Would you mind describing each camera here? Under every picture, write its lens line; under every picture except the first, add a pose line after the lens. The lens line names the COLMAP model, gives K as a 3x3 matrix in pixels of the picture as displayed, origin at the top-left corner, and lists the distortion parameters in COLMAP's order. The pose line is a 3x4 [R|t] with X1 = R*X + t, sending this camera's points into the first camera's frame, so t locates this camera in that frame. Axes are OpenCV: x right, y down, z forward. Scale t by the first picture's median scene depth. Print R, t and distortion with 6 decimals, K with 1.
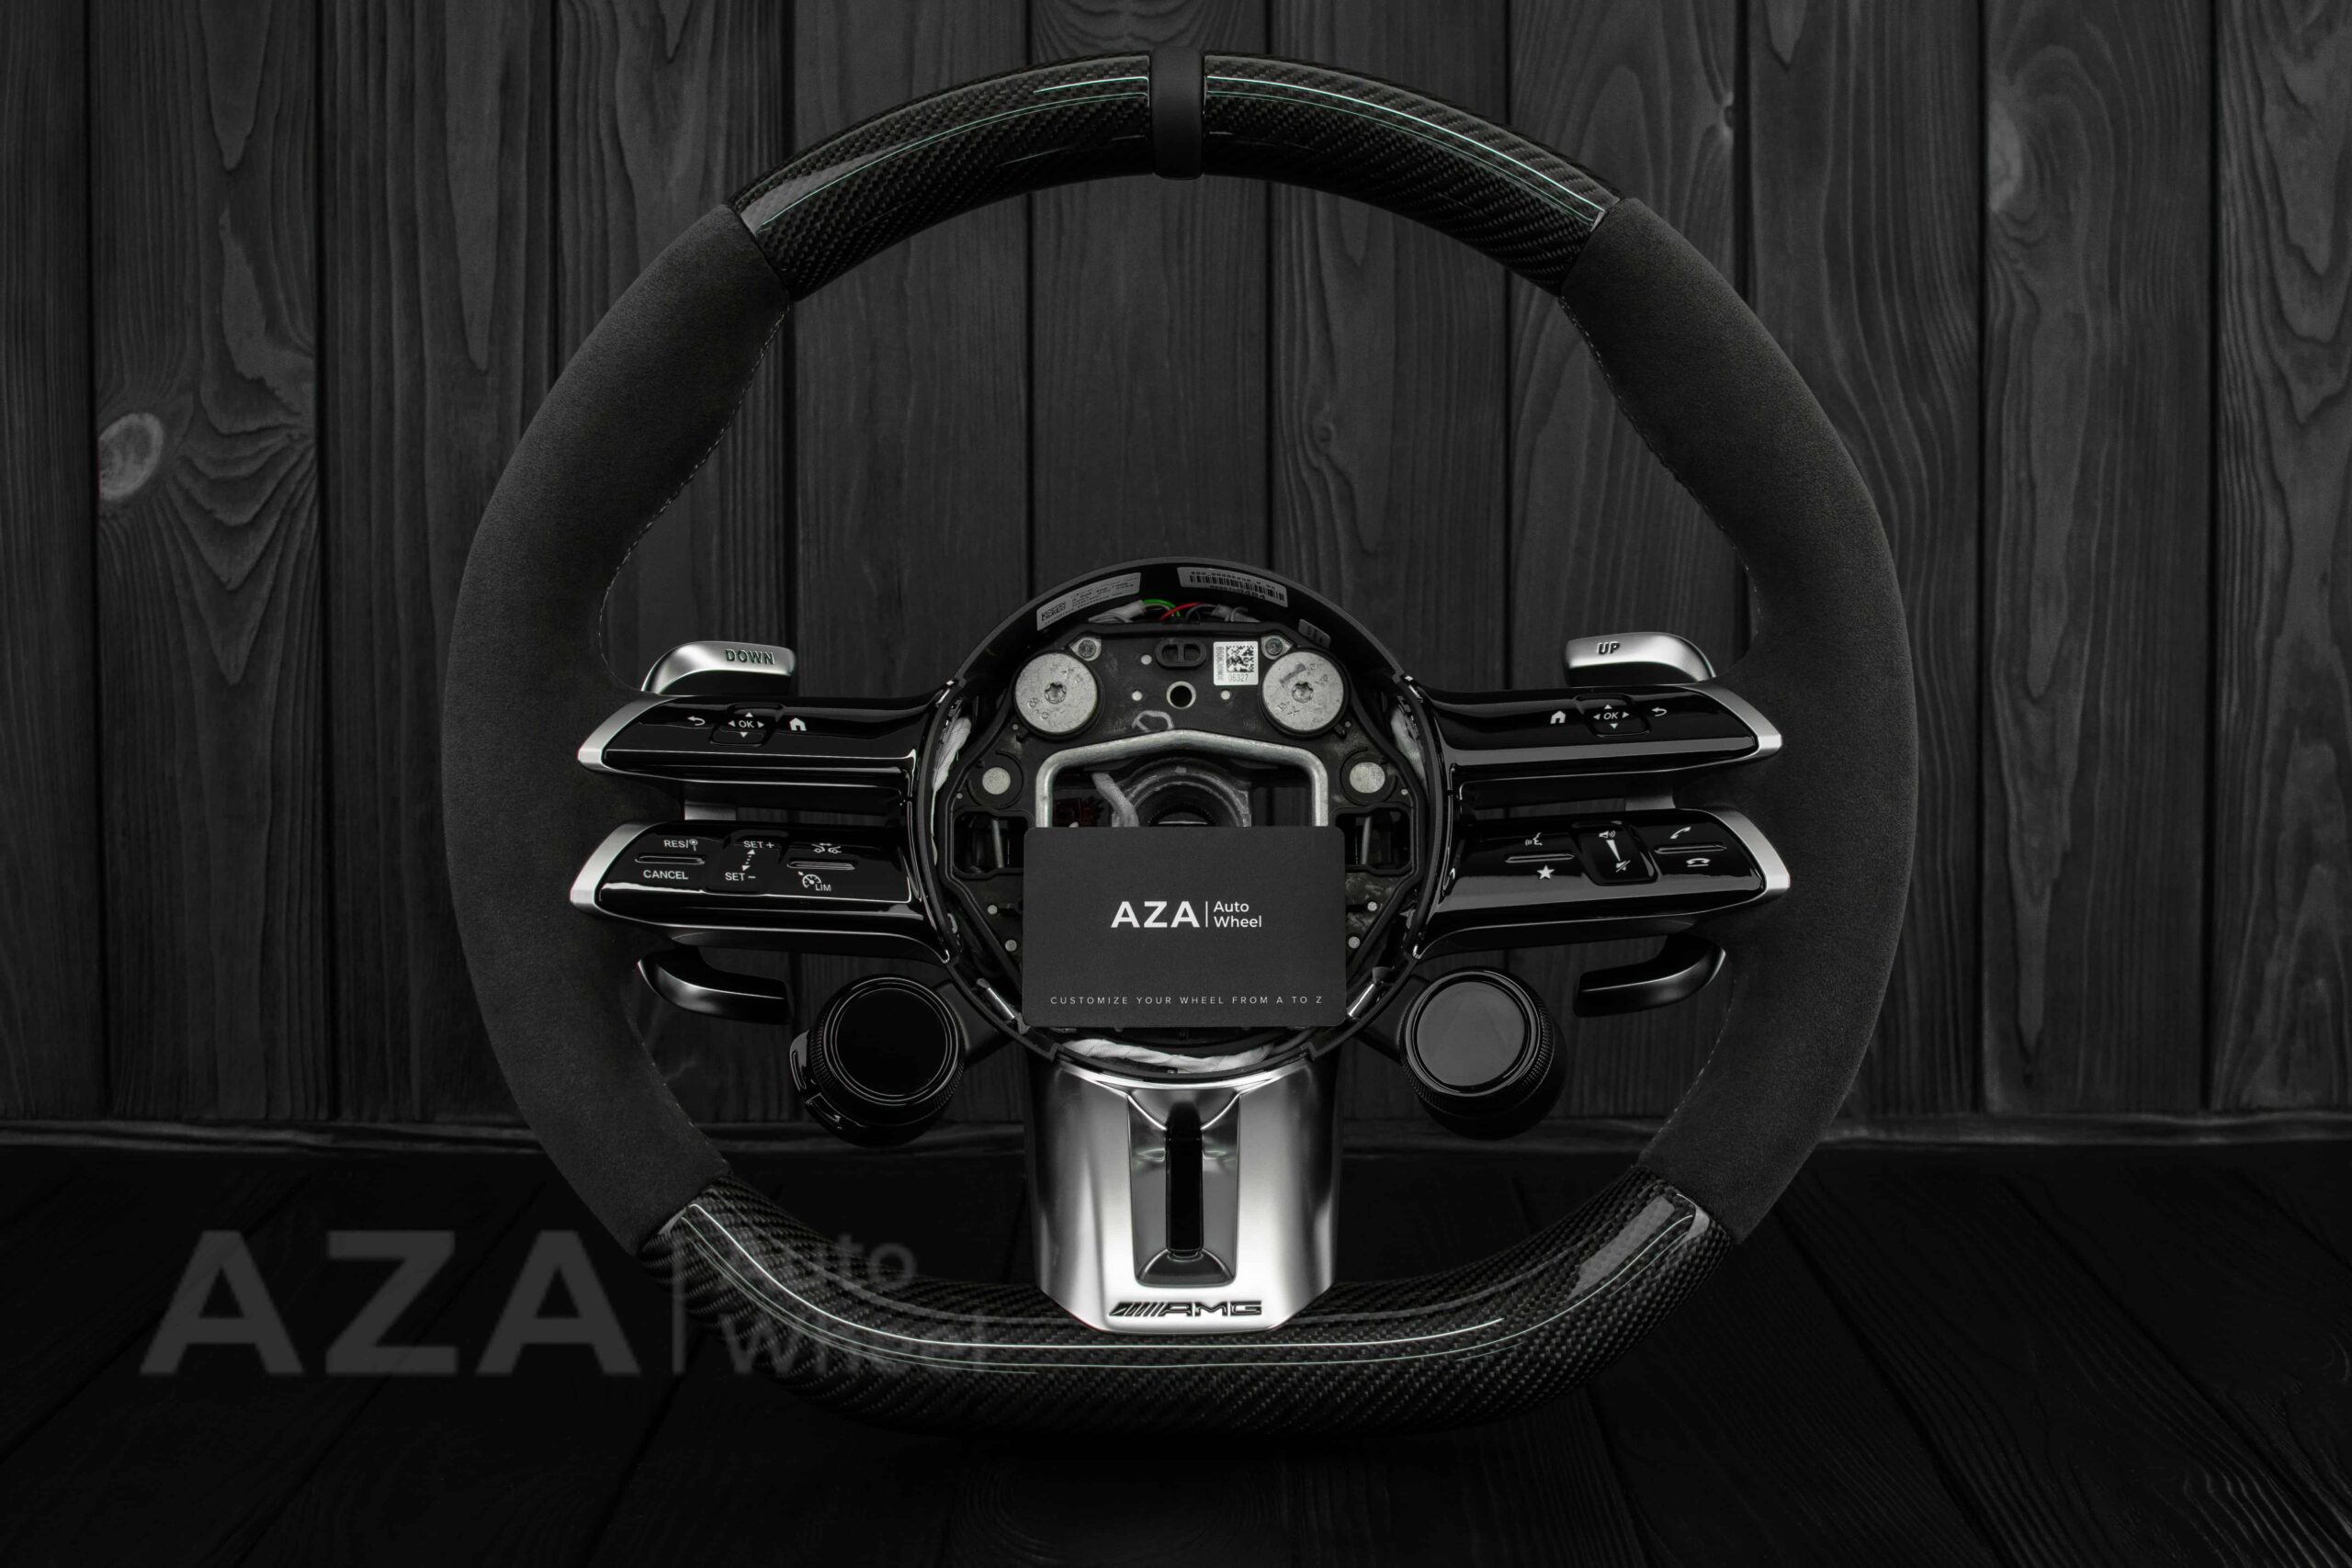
lens RADIAL K [[3426.8, 0, 1175.2], [0, 3426.8, 806.7], [0, 0, 1]] dist [-0.204145, 0.161660]
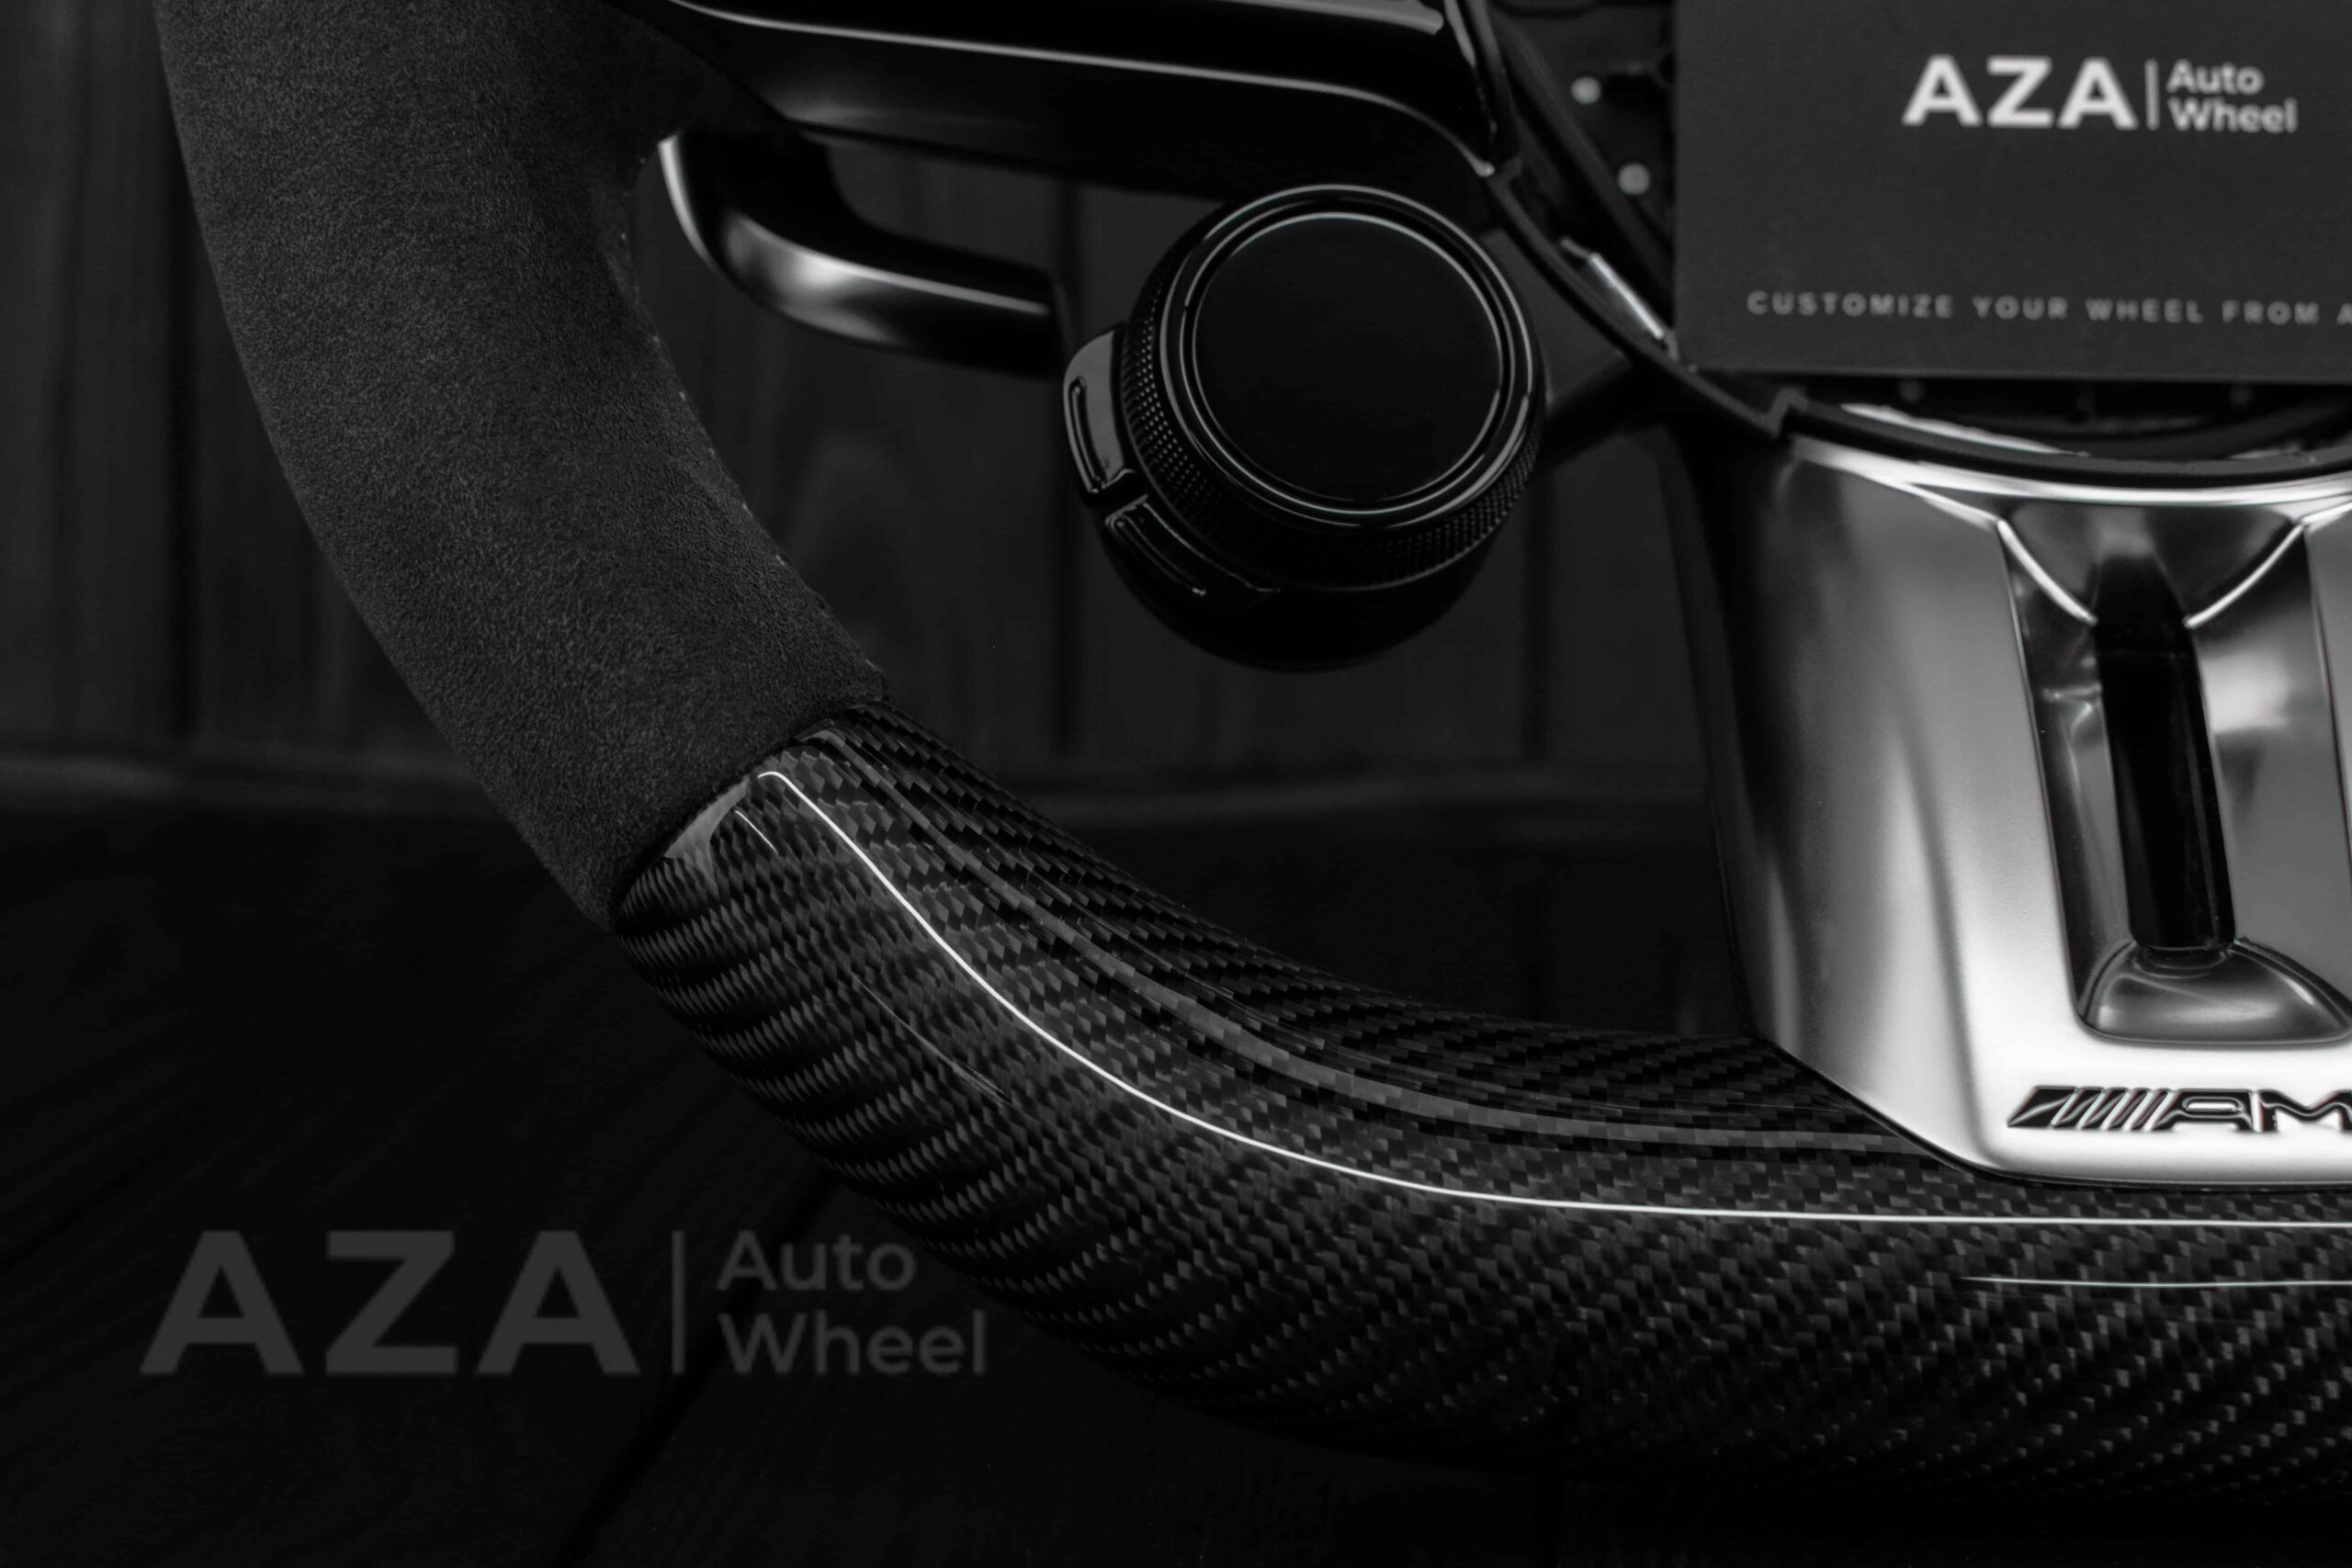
lens RADIAL K [[3426.8, 0, 1175.2], [0, 3426.8, 806.7], [0, 0, 1]] dist [-0.204145, 0.161660]
pose [[0.996687, 0.020774, -0.078634, -0.073947], [-0.017219, 0.998811, 0.045617, 0.103026], [0.079488, -0.044111, 0.995859, 0.658201]]
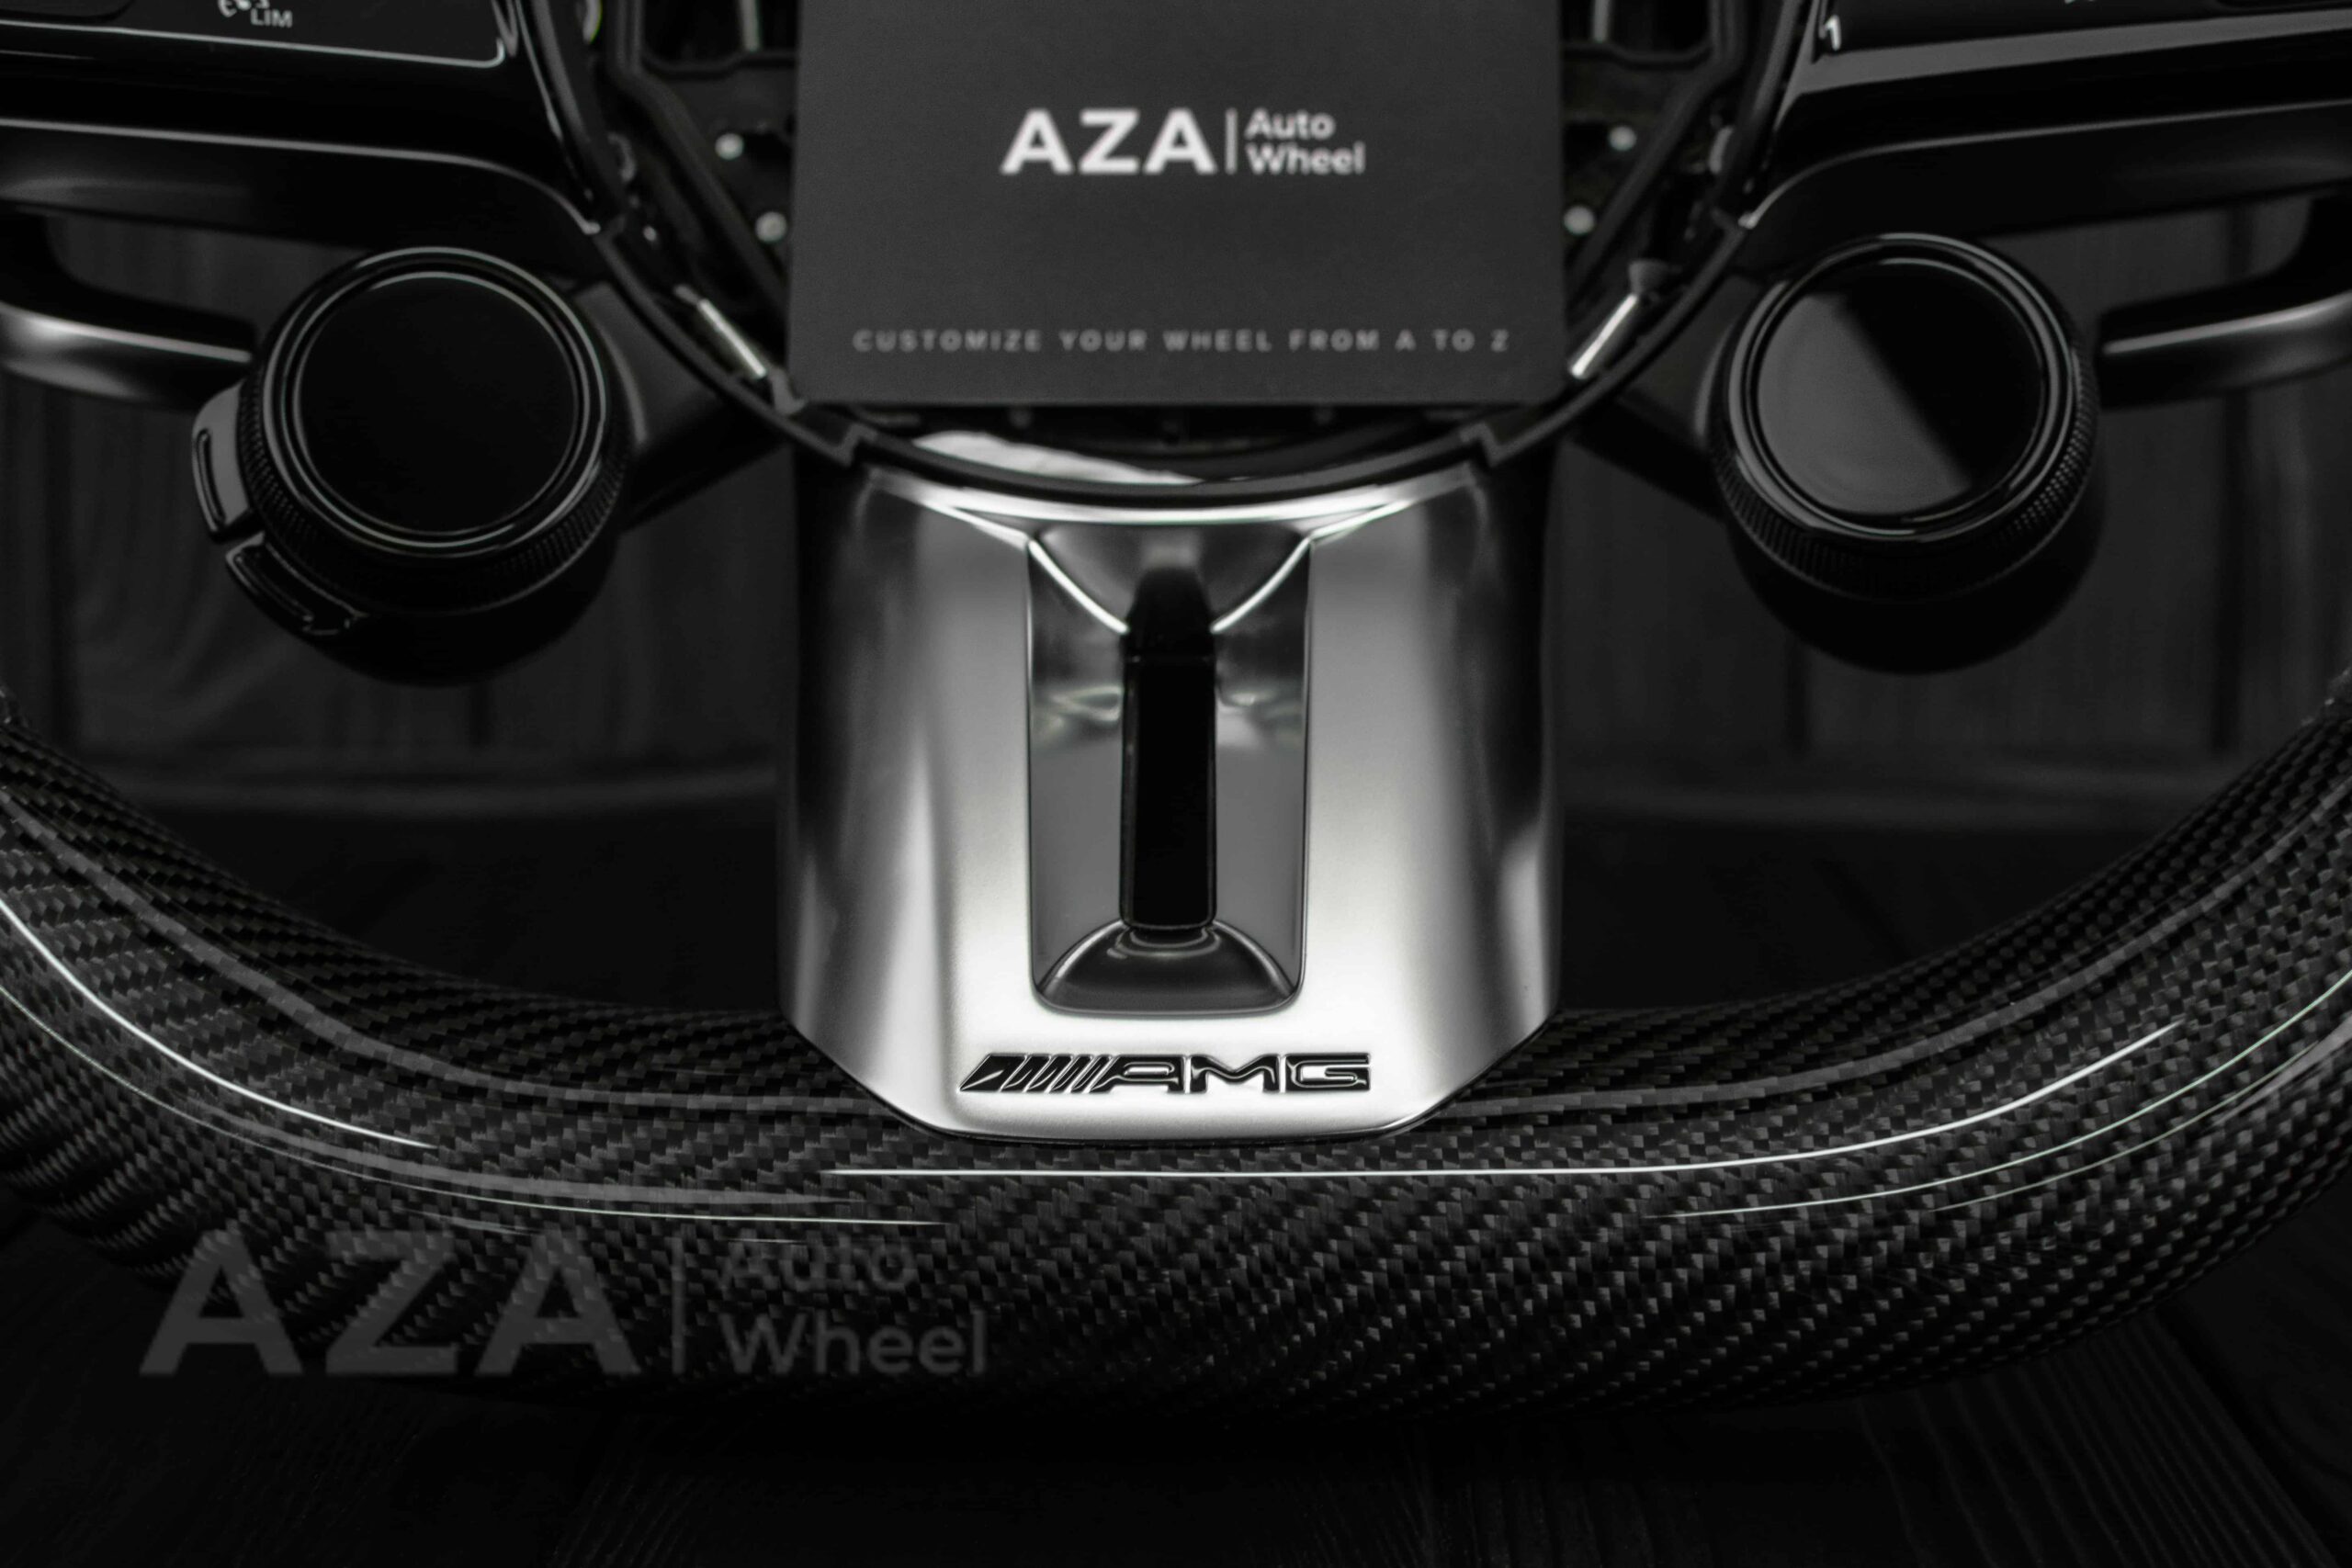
lens RADIAL K [[3426.8, 0, 1175.2], [0, 3426.8, 806.7], [0, 0, 1]] dist [-0.204145, 0.161660]
pose [[0.999910, 0.004919, -0.012483, 0.008526], [-0.004248, 0.998571, 0.053265, 0.097152], [0.012727, -0.053207, 0.998502, 0.622275]]
